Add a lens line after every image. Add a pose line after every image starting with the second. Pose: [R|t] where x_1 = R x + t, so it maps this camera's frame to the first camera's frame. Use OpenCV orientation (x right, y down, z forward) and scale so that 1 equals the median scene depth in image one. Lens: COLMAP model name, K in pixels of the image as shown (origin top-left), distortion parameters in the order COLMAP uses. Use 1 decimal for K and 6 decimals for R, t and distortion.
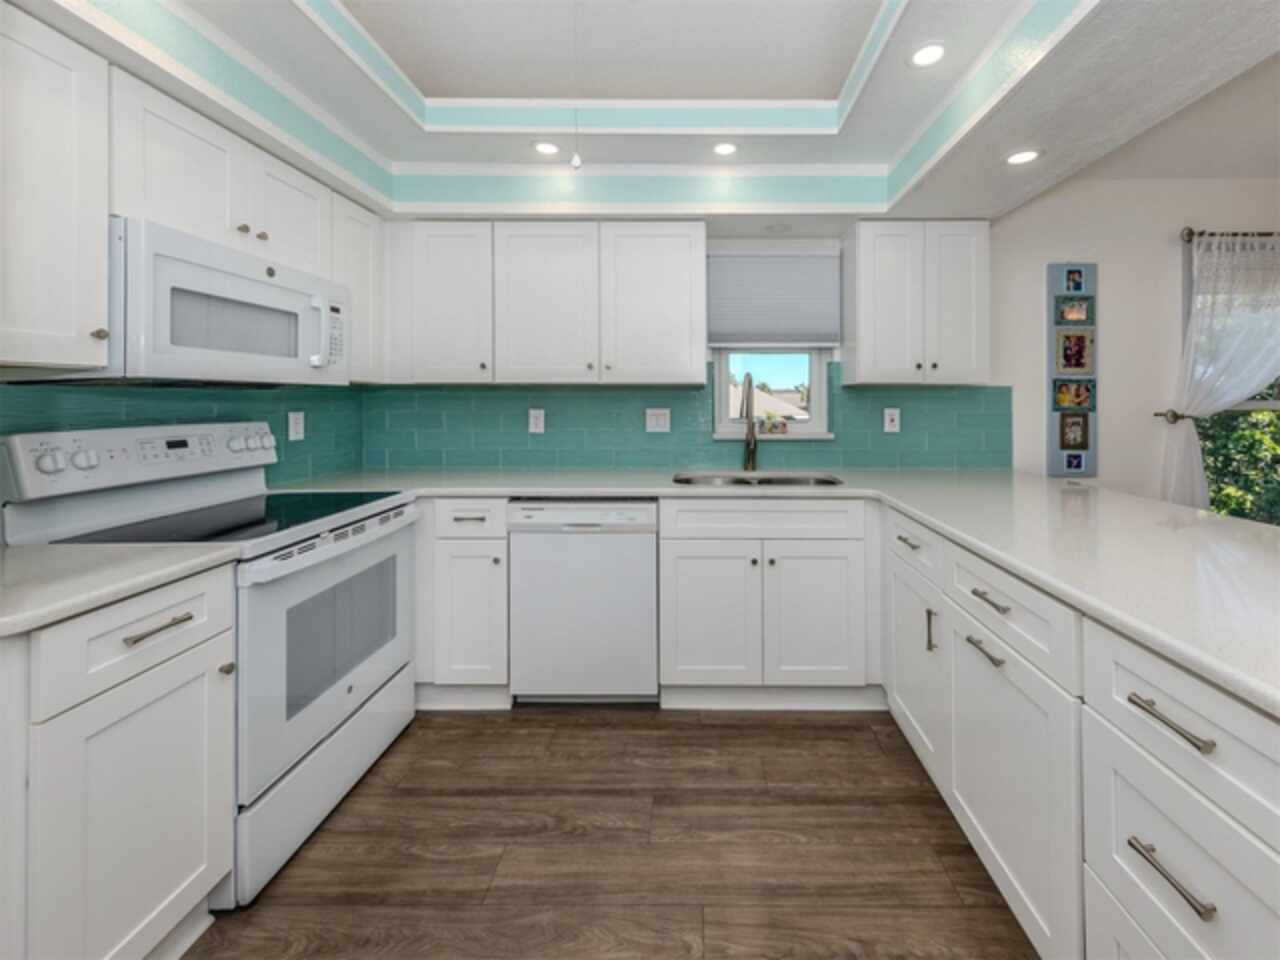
lens RADIAL K [[508.7, 0, 696.9], [0, 508.7, 401.5], [0, 0, 1]] dist [-0.009212, -0.000172]
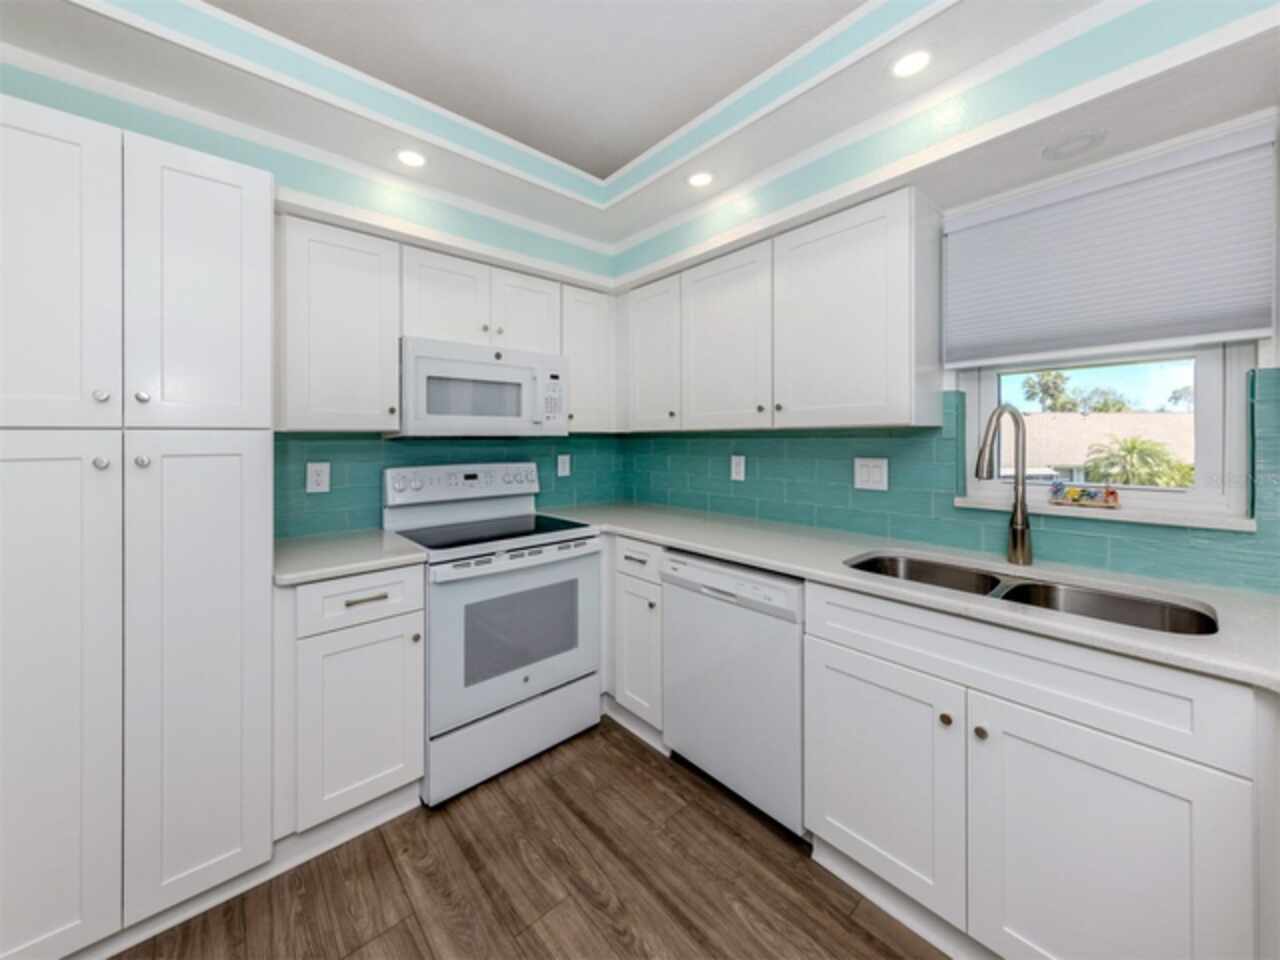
lens RADIAL K [[472.3, 0, 625.0], [0, 472.3, 443.5], [0, 0, 1]] dist [0.008798, -0.004495]
pose [[0.647491, 0.002540, -0.762069, 0.305077], [0.004809, 0.999961, 0.007420, -0.020539], [0.762058, -0.008469, 0.647453, 0.356000]]
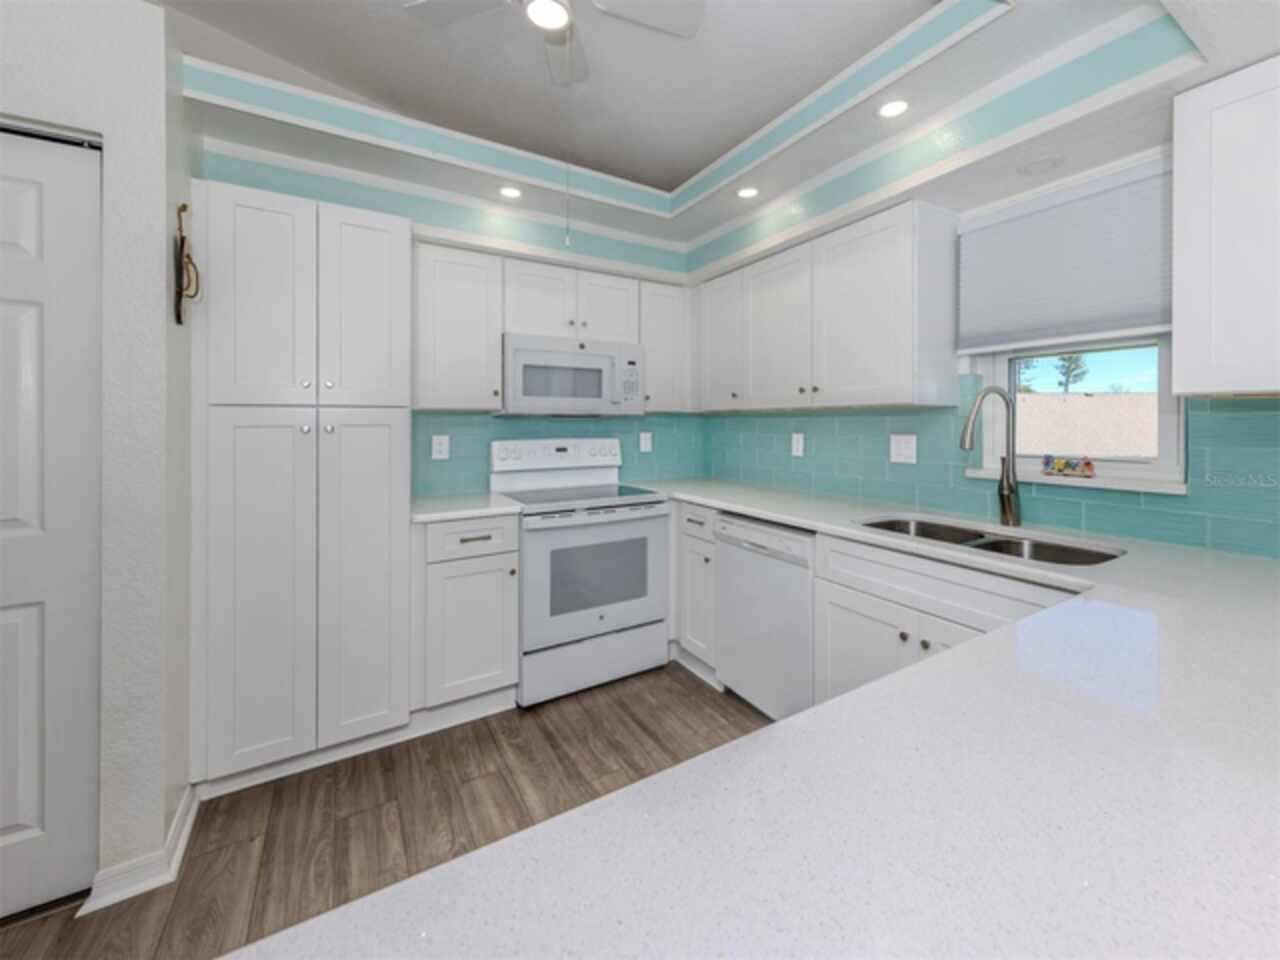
lens RADIAL K [[513.6, 0, 679.4], [0, 513.6, 429.8], [0, 0, 1]] dist [0.000222, 0.000020]
pose [[0.540058, 0.010882, -0.841557, 0.596711], [-0.000007, 0.999916, 0.012925, -0.007067], [0.841628, -0.006974, 0.540013, 0.308931]]
